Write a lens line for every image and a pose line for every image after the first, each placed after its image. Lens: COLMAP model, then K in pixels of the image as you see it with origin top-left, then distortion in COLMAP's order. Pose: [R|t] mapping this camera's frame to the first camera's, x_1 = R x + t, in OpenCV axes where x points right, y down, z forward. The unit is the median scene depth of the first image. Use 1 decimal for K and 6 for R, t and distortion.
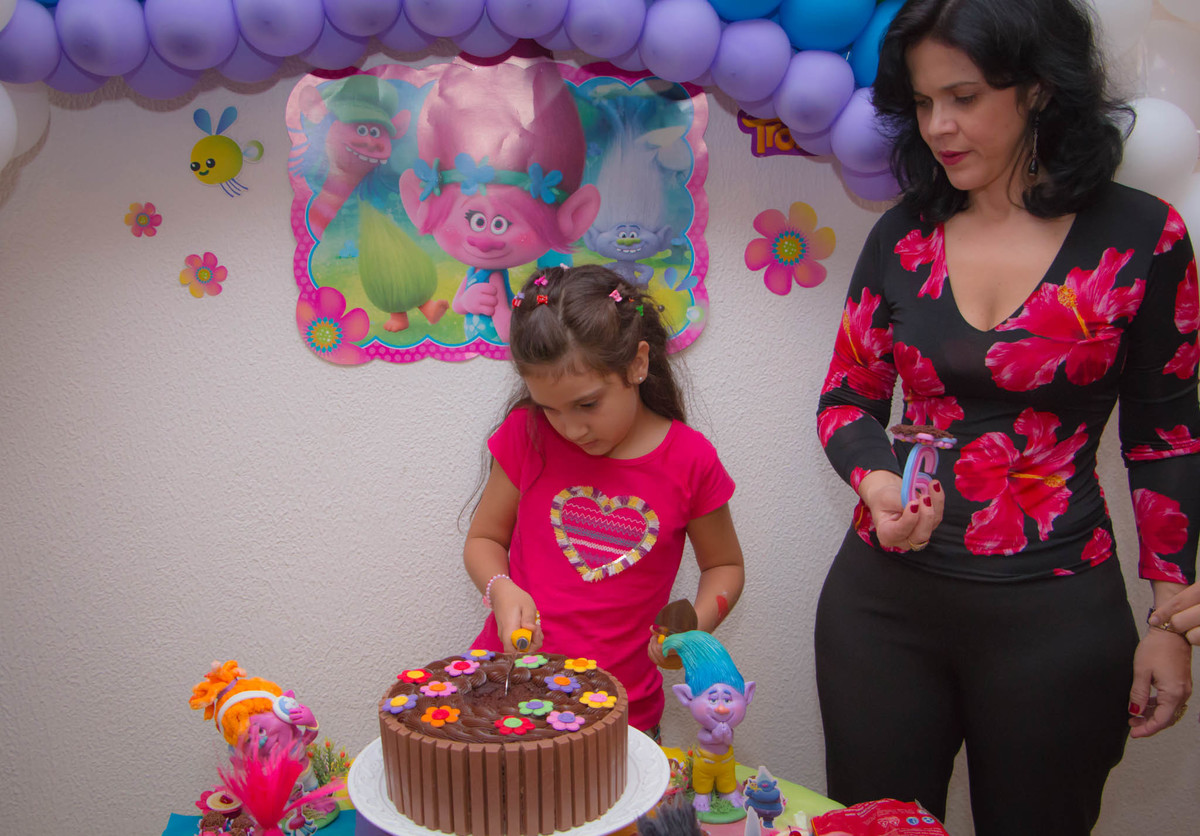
lens RADIAL K [[1240.3, 0, 573.1], [0, 1240.3, 425.6], [0, 0, 1]] dist [-0.126802, 0.243586]
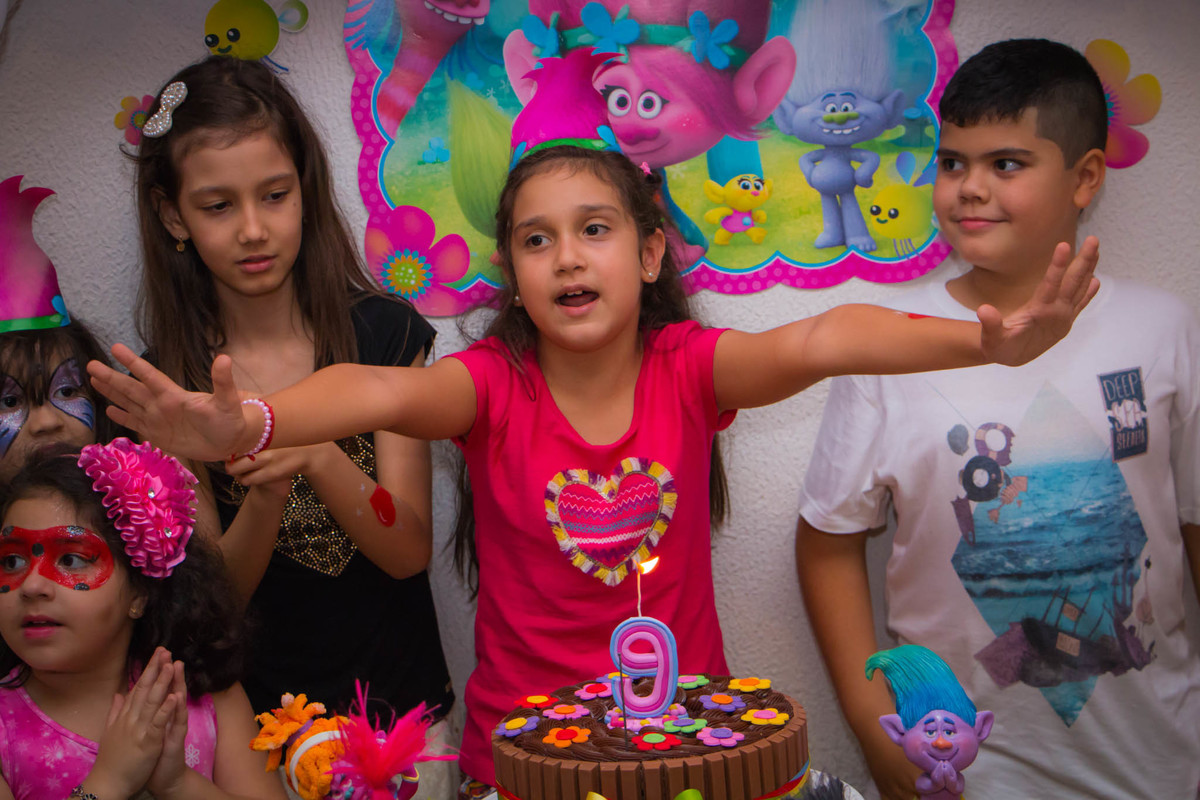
lens RADIAL K [[2620.1, 0, 598.4], [0, 2620.1, 406.7], [0, 0, 1]] dist [0.273636, 0.475137]
pose [[0.991641, -0.039333, -0.122887, 0.086488], [0.037086, 0.999101, -0.020523, 0.035830], [0.123584, 0.015794, 0.992208, -0.462720]]
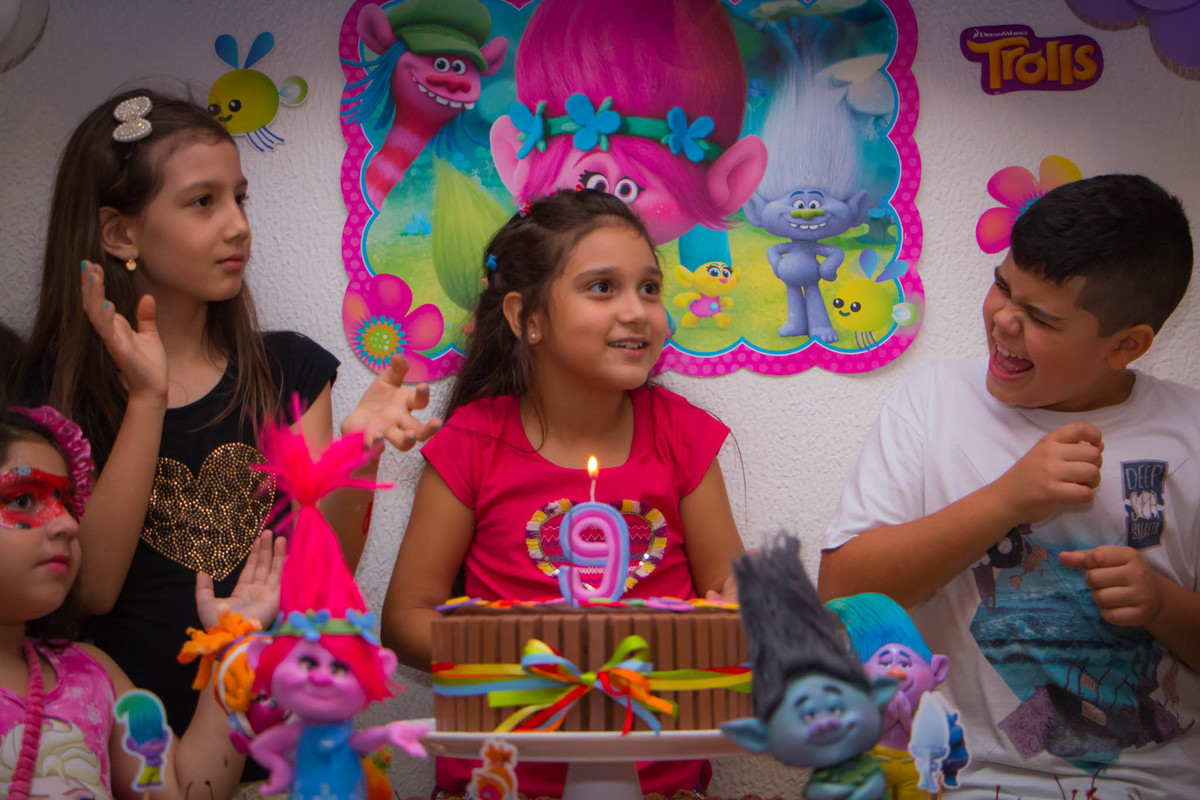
lens RADIAL K [[2364.8, 0, 599.9], [0, 2364.8, 401.5], [0, 0, 1]] dist [0.200476, 0.460703]
pose [[0.994582, -0.008826, -0.103579, 0.067739], [-0.019312, 0.963357, -0.267528, 0.329403], [0.102145, 0.268078, 0.957967, -0.297222]]
